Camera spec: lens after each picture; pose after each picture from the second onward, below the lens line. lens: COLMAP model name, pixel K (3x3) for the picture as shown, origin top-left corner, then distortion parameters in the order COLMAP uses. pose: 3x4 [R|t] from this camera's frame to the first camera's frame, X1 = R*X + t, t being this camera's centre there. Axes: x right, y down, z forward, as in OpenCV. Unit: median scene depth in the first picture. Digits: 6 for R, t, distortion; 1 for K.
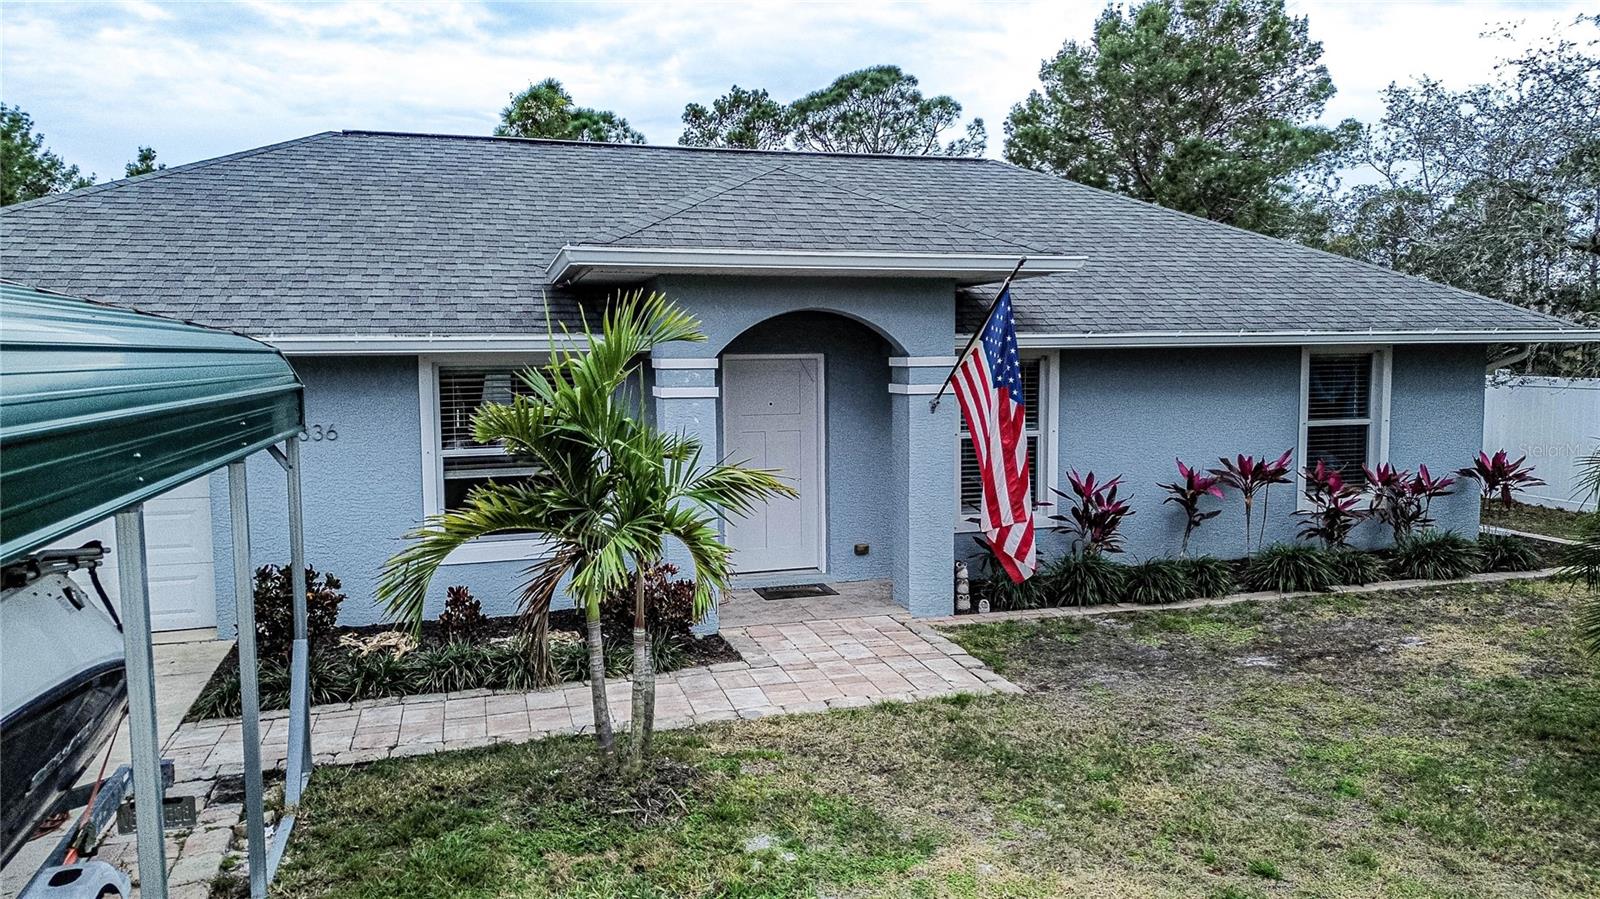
lens RADIAL K [[1136.3, 0, 800.0], [0, 1136.3, 449.5], [0, 0, 1]] dist [0.043210, -0.004950]
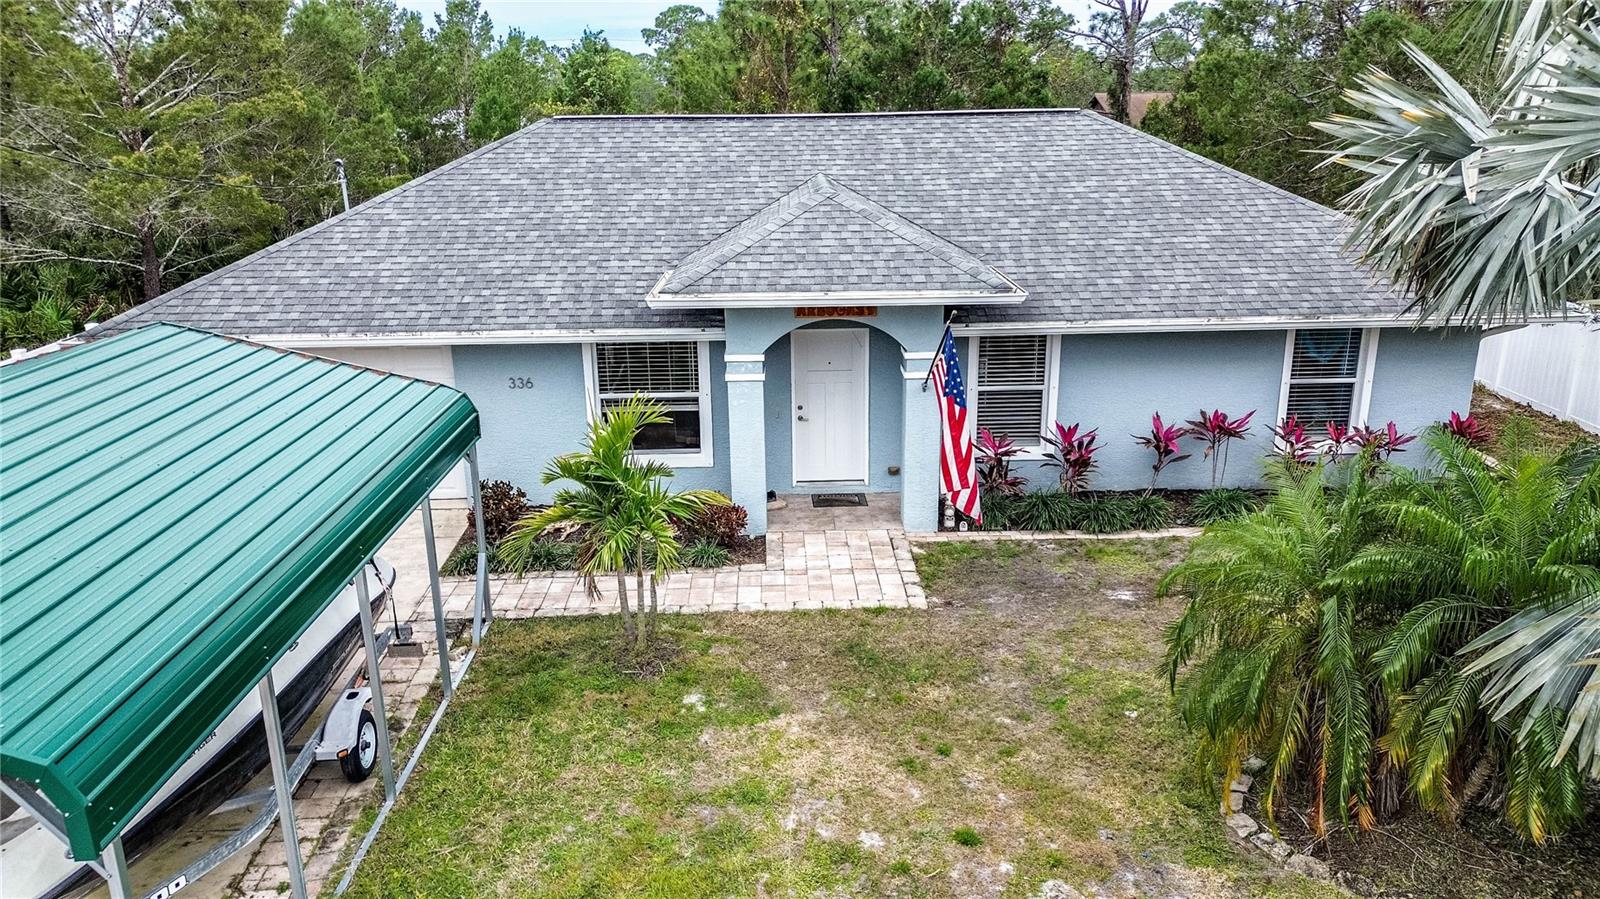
lens RADIAL K [[1132.1, 0, 800.0], [0, 1132.1, 449.5], [0, 0, 1]] dist [0.095606, -0.116799]
pose [[0.966455, 0.071844, -0.246585, 0.330910], [-0.018683, 0.977202, 0.211487, -0.264138], [0.256157, -0.199786, 0.945764, -0.371810]]
